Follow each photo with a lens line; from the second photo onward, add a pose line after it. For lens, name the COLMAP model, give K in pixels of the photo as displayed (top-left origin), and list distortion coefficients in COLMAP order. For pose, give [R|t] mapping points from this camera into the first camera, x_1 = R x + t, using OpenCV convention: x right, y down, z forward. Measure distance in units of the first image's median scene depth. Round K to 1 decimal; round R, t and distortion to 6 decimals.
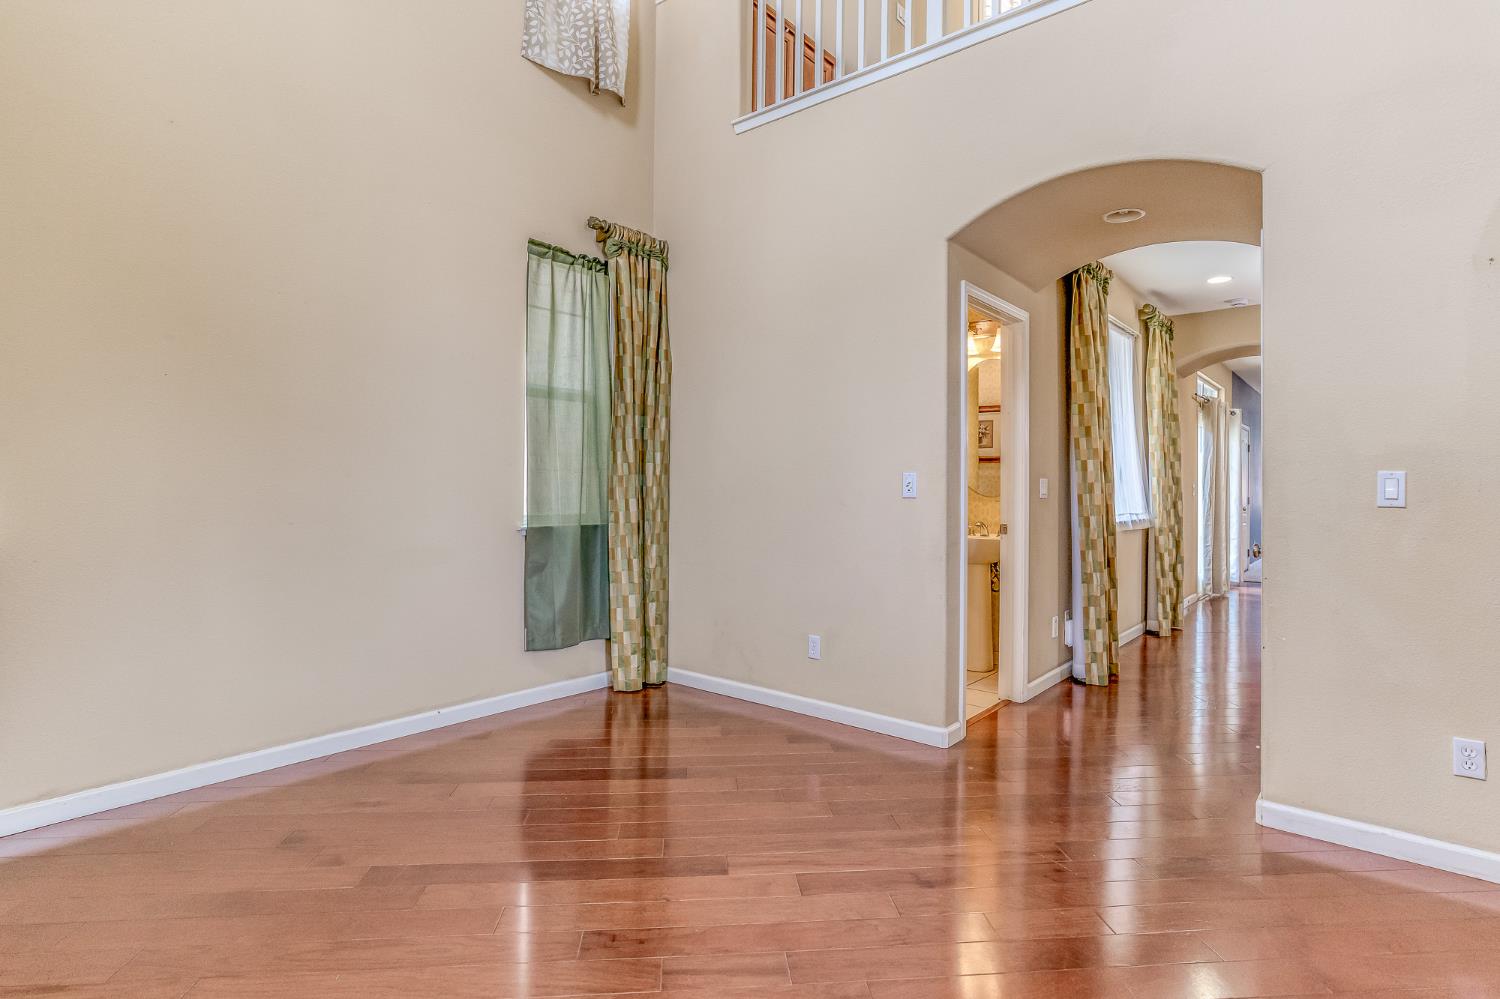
lens RADIAL K [[758.8, 0, 750.4], [0, 758.8, 485.4], [0, 0, 1]] dist [-0.027520, 0.016167]
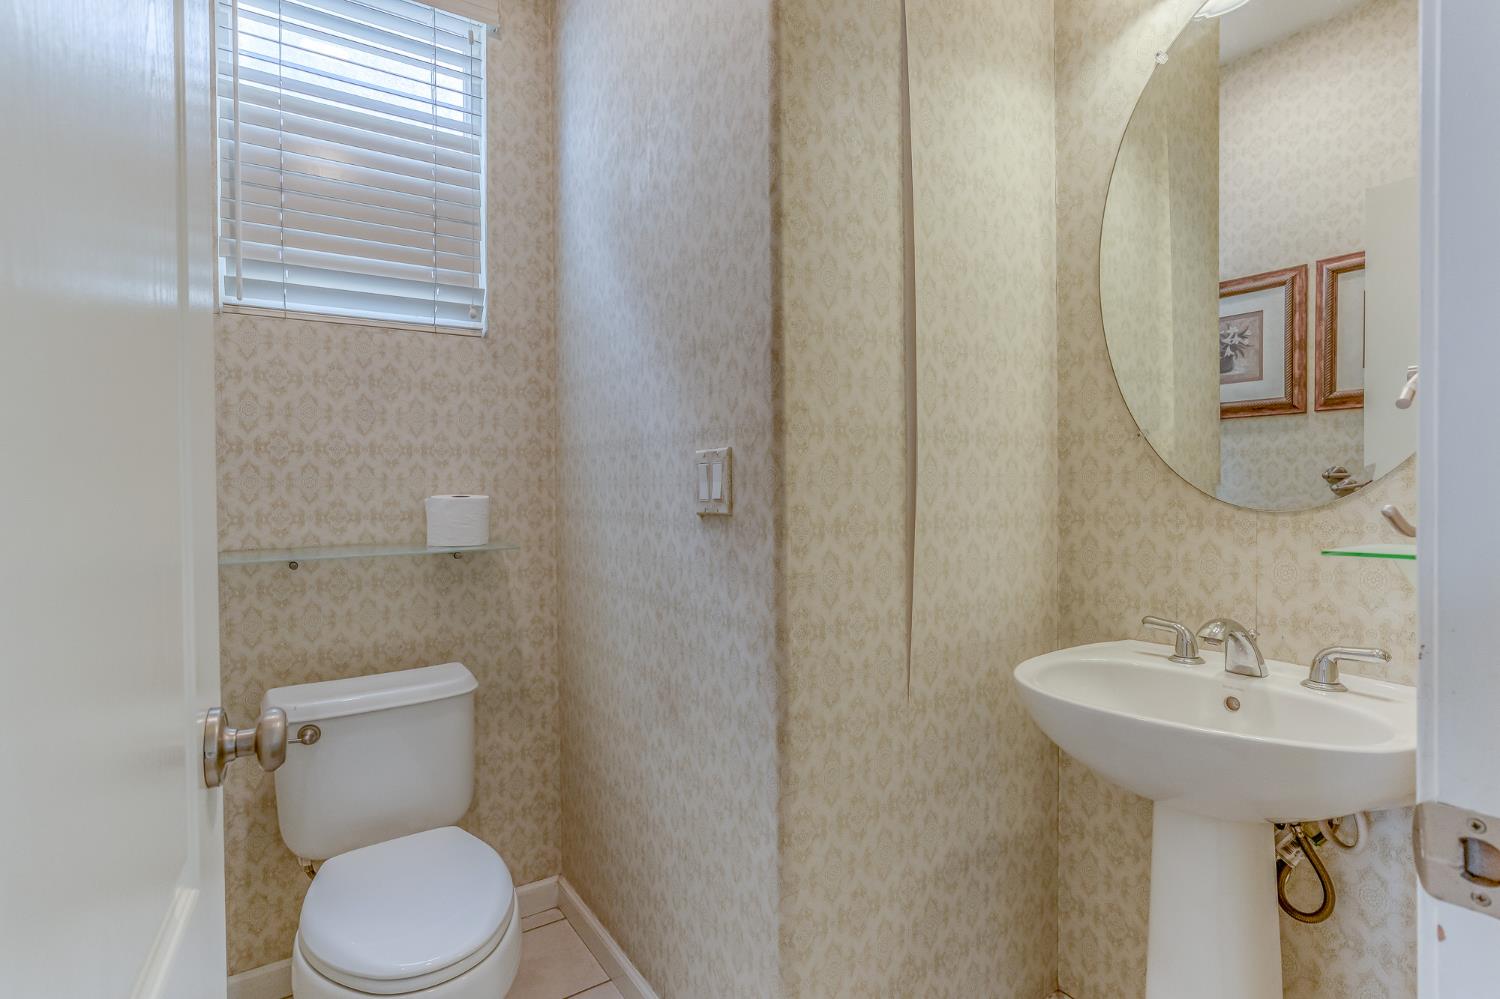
lens RADIAL K [[758.8, 0, 747.9], [0, 758.8, 496.7], [0, 0, 1]] dist [-0.027520, 0.016167]
pose [[0.962855, -0.011294, -0.269784, 0.174338], [0.013503, 0.999889, 0.006334, 0.001463], [0.269682, -0.009742, 0.962900, 0.572889]]
